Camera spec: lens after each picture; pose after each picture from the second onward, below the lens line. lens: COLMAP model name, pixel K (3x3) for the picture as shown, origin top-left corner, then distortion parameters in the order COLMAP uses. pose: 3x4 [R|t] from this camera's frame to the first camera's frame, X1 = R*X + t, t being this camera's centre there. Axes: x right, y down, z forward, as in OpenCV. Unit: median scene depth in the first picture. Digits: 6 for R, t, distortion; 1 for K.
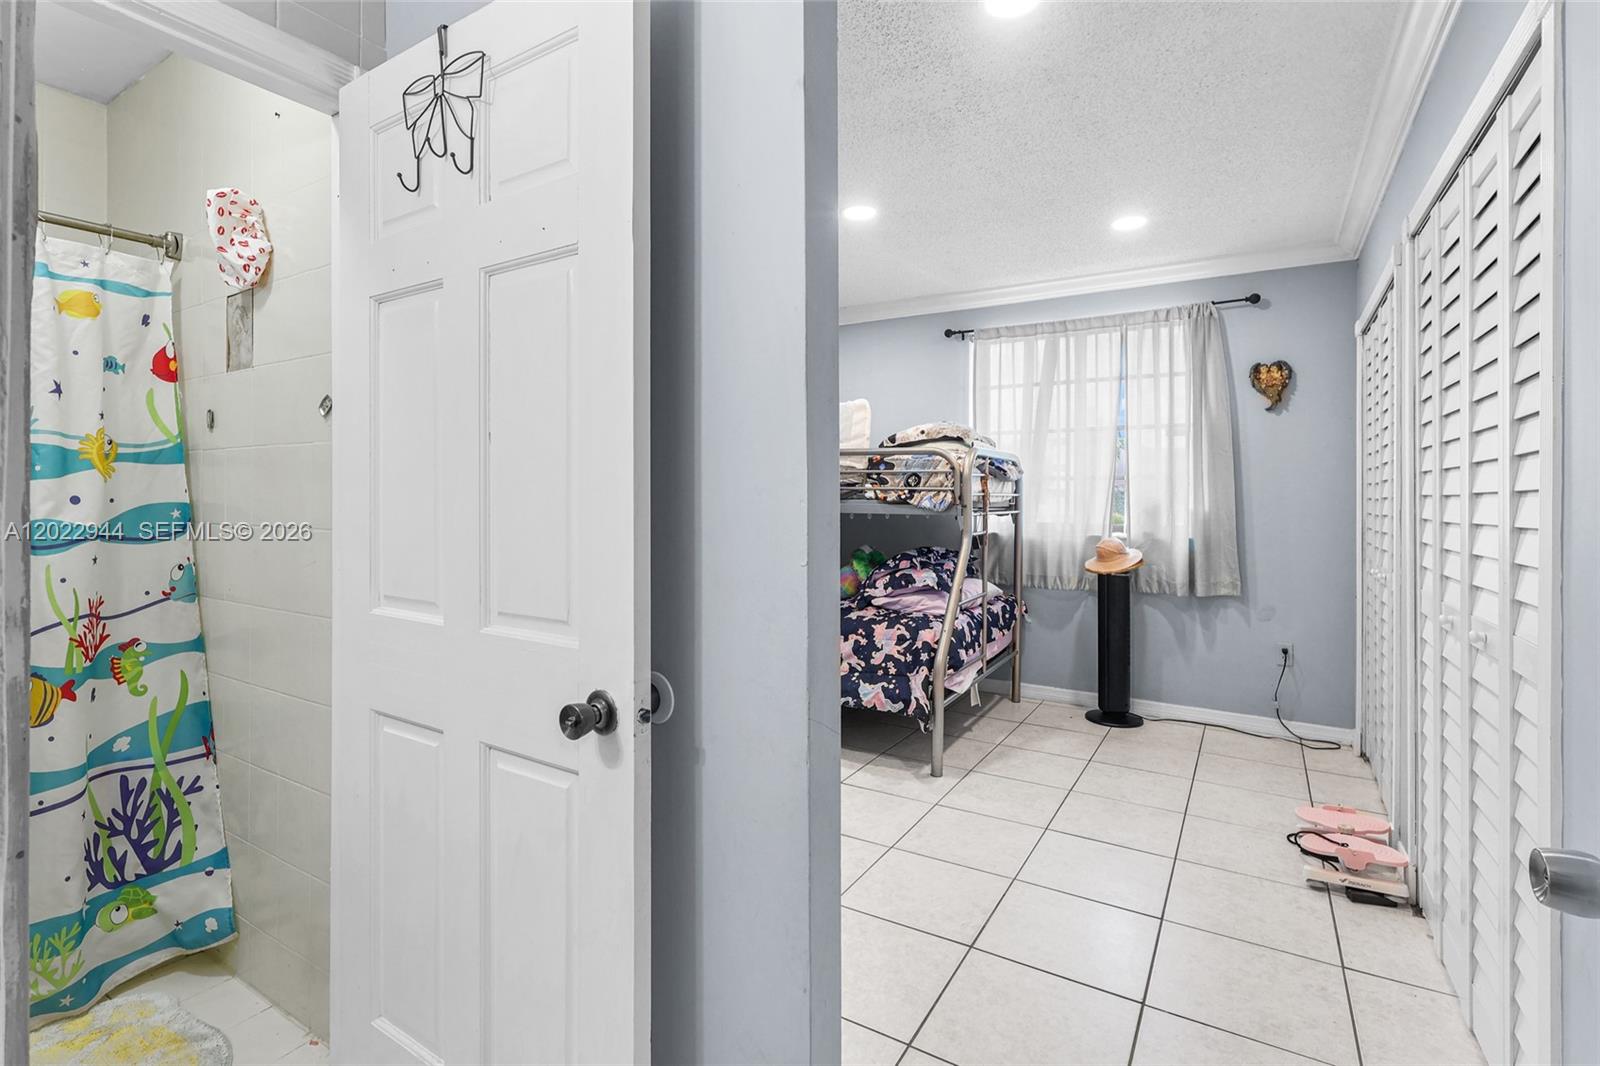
lens RADIAL K [[756.5, 0, 799.3], [0, 756.5, 480.4], [0, 0, 1]] dist [0.001085, -0.000062]
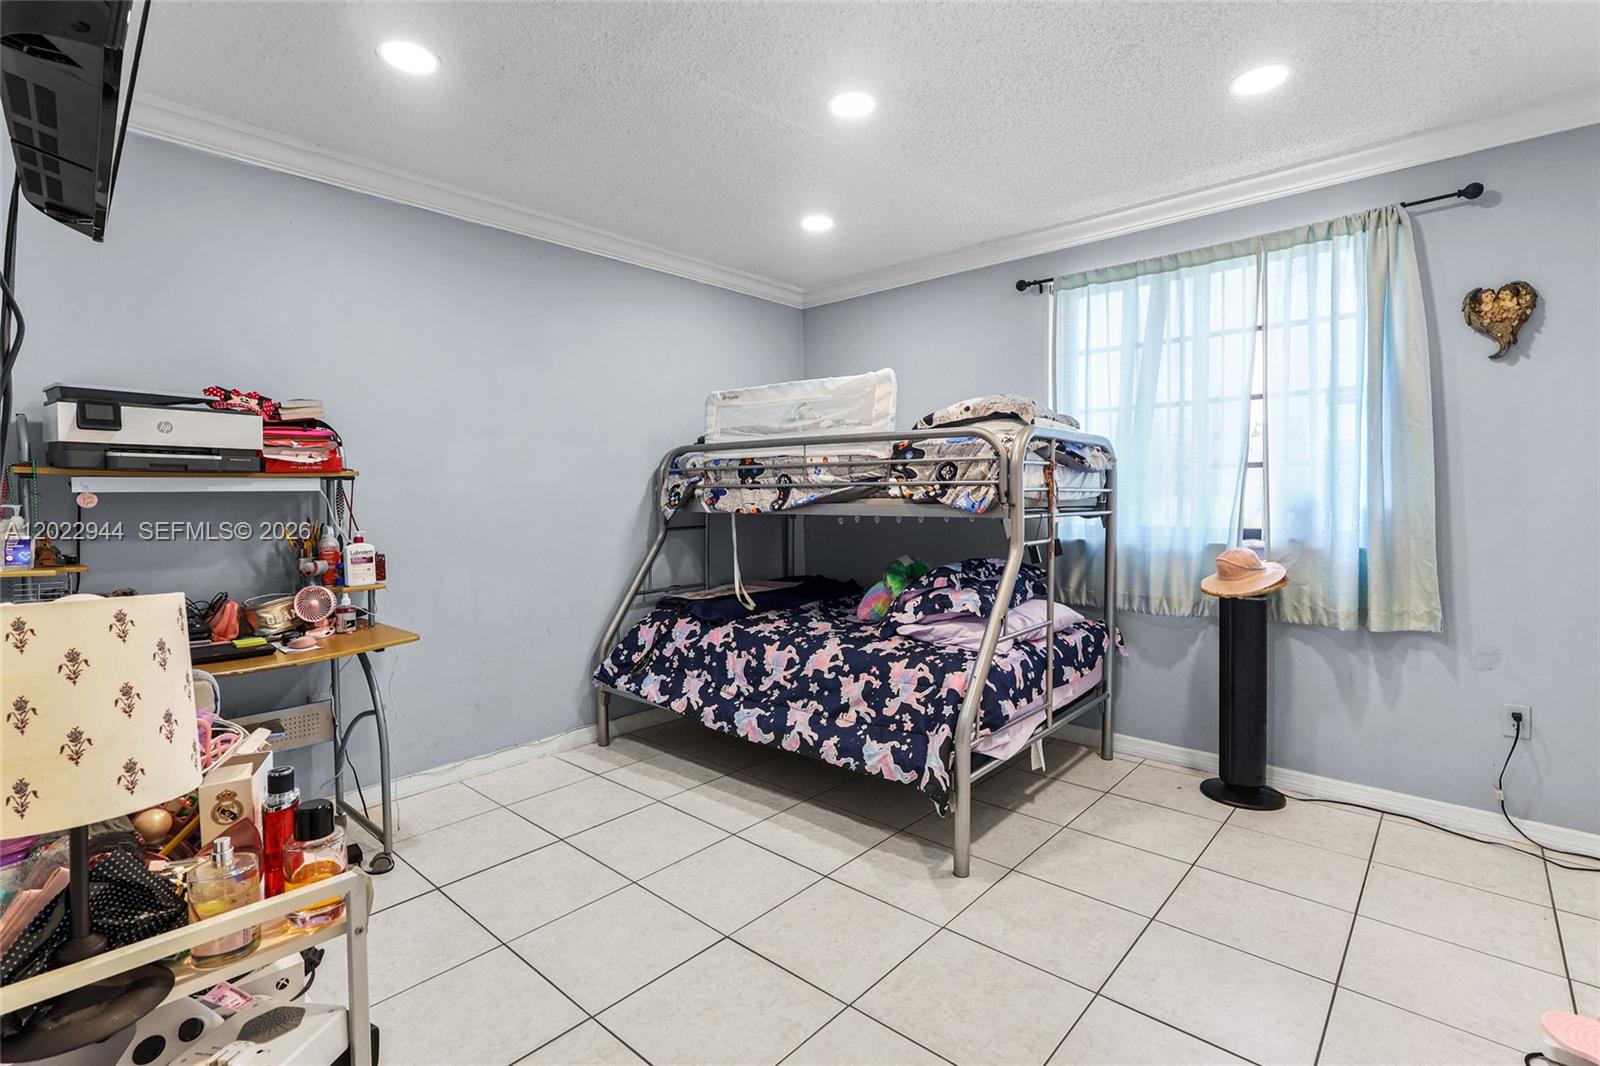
lens RADIAL K [[746.1, 0, 797.7], [0, 746.1, 510.4], [0, 0, 1]] dist [0.001237, 0.001012]
pose [[0.982531, -0.007948, -0.185927, 0.137108], [0.014647, 0.999291, 0.034686, 0.010005], [0.185519, -0.036803, 0.981951, 0.232816]]
